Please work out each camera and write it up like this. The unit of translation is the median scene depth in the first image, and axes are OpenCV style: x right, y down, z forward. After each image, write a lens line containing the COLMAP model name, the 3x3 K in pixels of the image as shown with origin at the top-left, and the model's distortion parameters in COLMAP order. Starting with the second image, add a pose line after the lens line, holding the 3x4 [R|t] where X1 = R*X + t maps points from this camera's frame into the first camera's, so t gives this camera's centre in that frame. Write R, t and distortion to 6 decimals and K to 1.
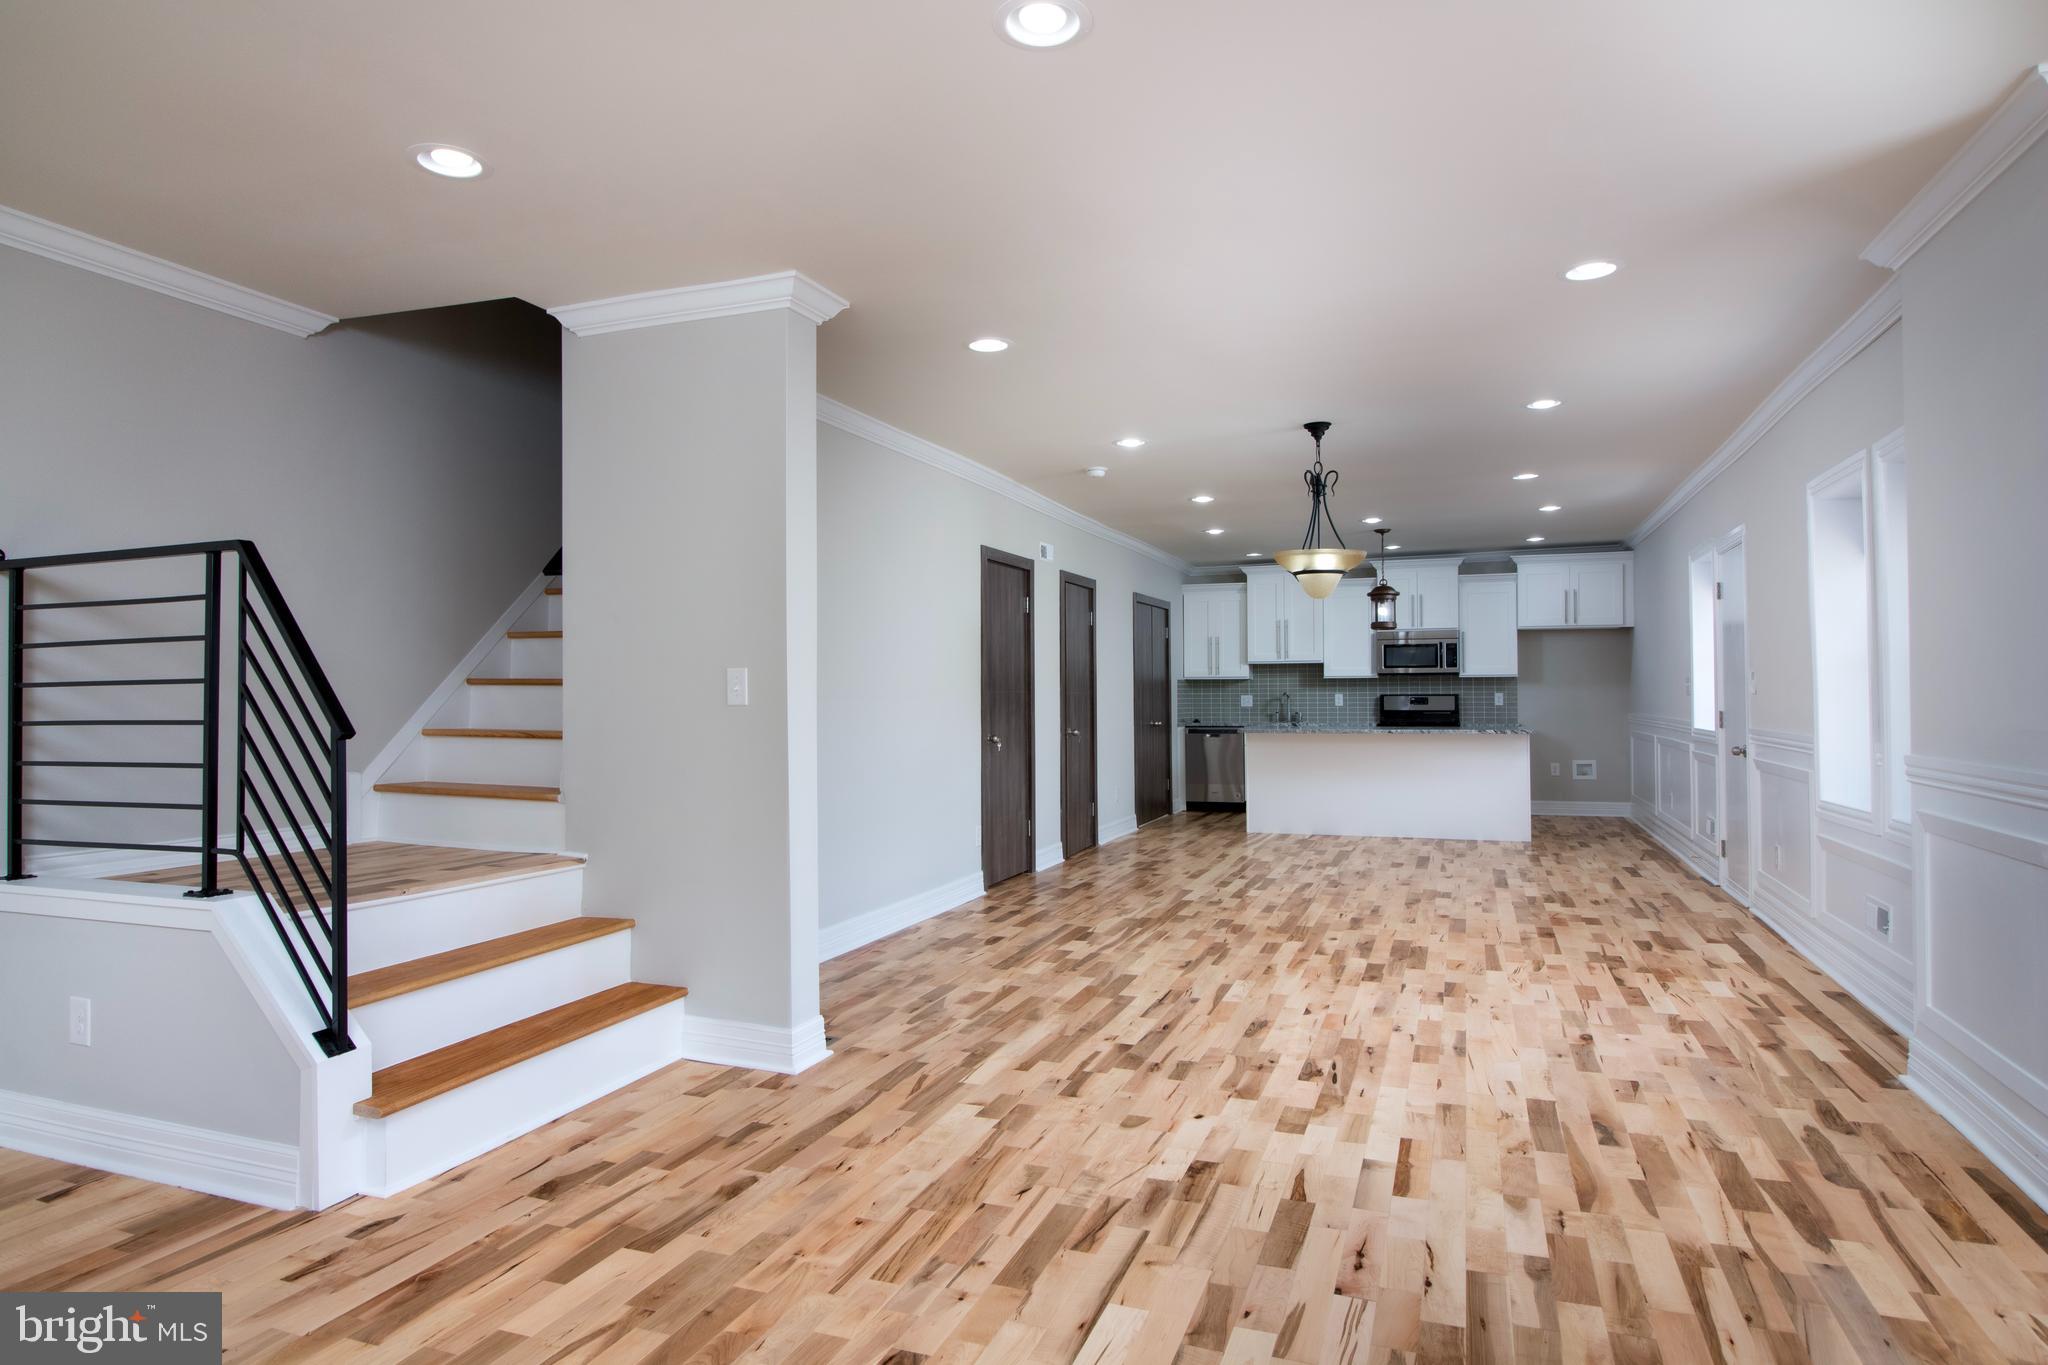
lens RADIAL K [[1141.7, 0, 1017.5], [0, 1141.7, 659.9], [0, 0, 1]] dist [0.001088, -0.010719]
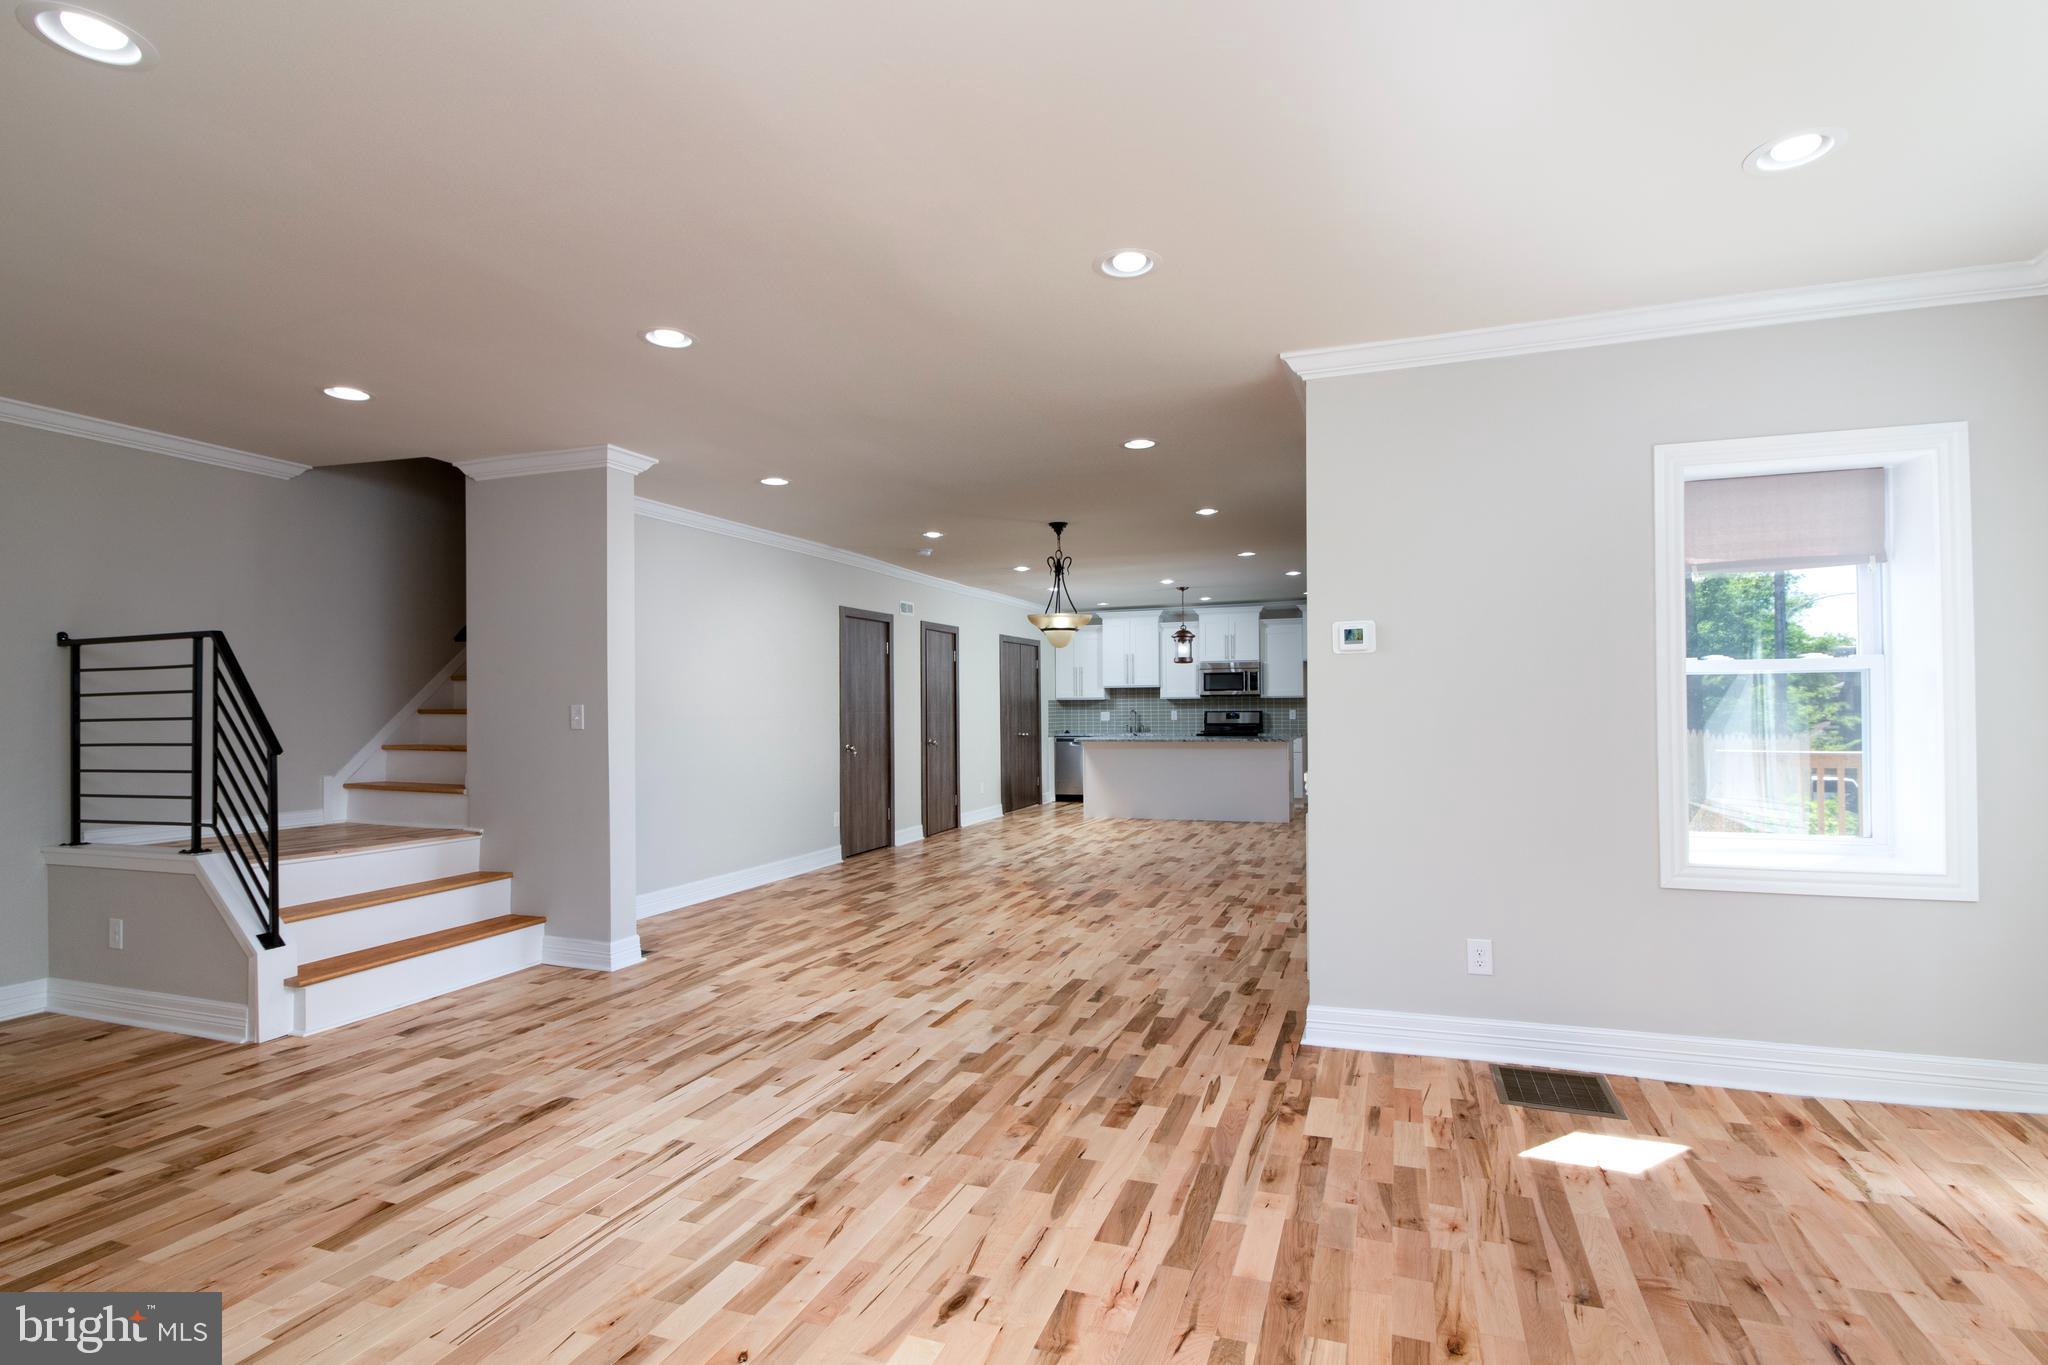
lens RADIAL K [[954.7, 0, 1024.0], [0, 954.7, 682.5], [0, 0, 1]] dist [0.018253, -0.014318]
pose [[0.999822, -0.004819, 0.018261, 0.429665], [0.004762, 0.999984, 0.003146, -0.030794], [-0.018276, -0.003059, 0.999828, -0.369323]]
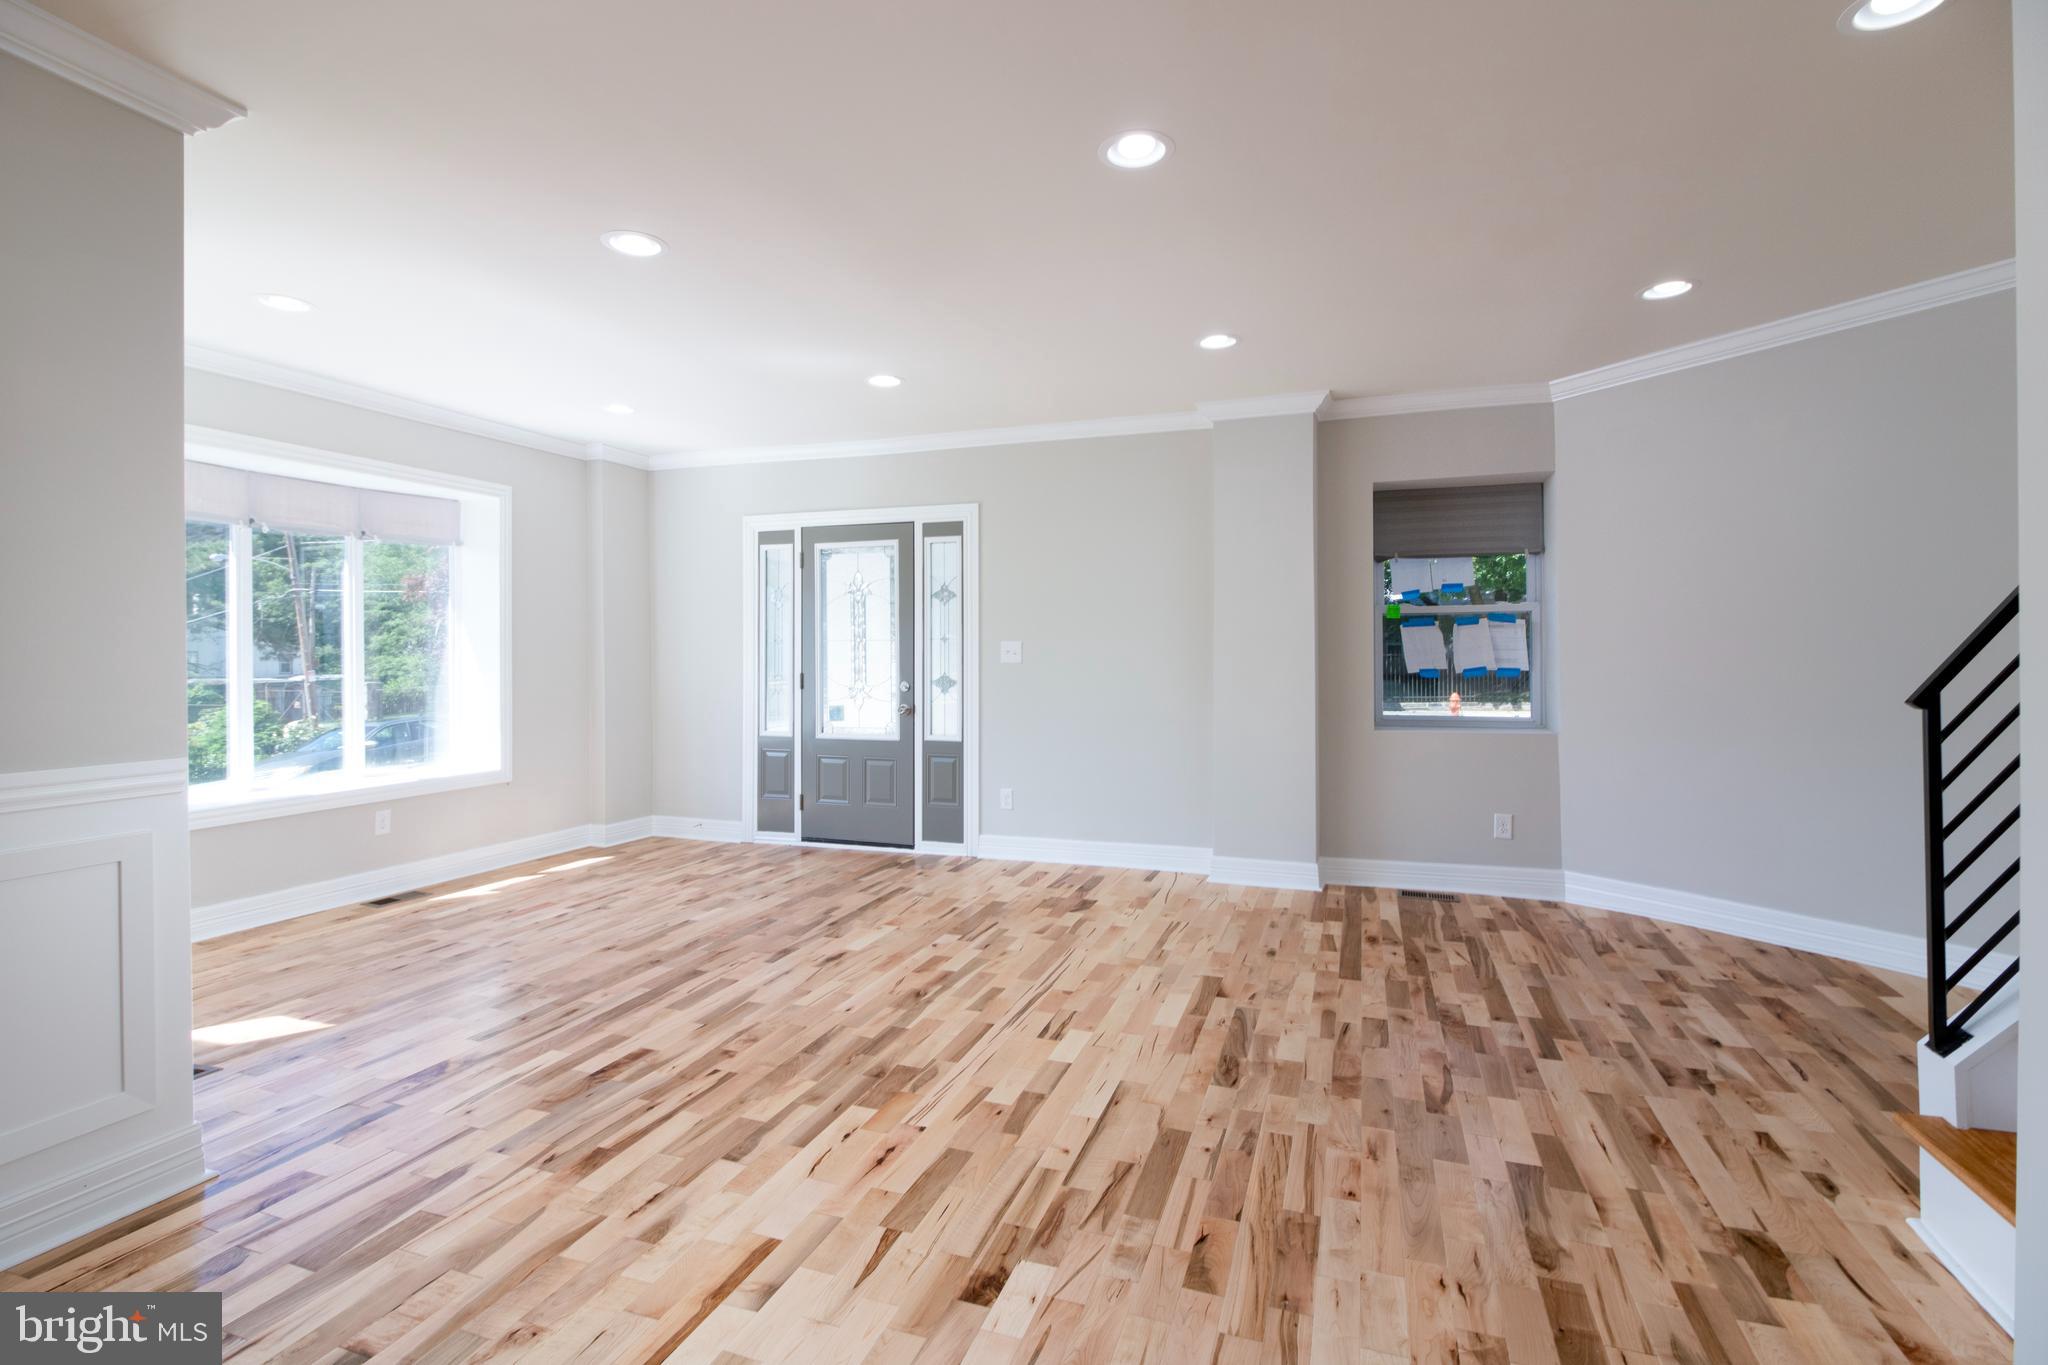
lens RADIAL K [[954.7, 0, 1024.0], [0, 954.7, 682.5], [0, 0, 1]] dist [0.018253, -0.014318]
pose [[-0.999666, 0.011276, -0.023254, 0.148595], [0.011346, 0.999932, -0.002870, 0.040000], [0.023220, -0.003133, -0.999725, 1.680414]]
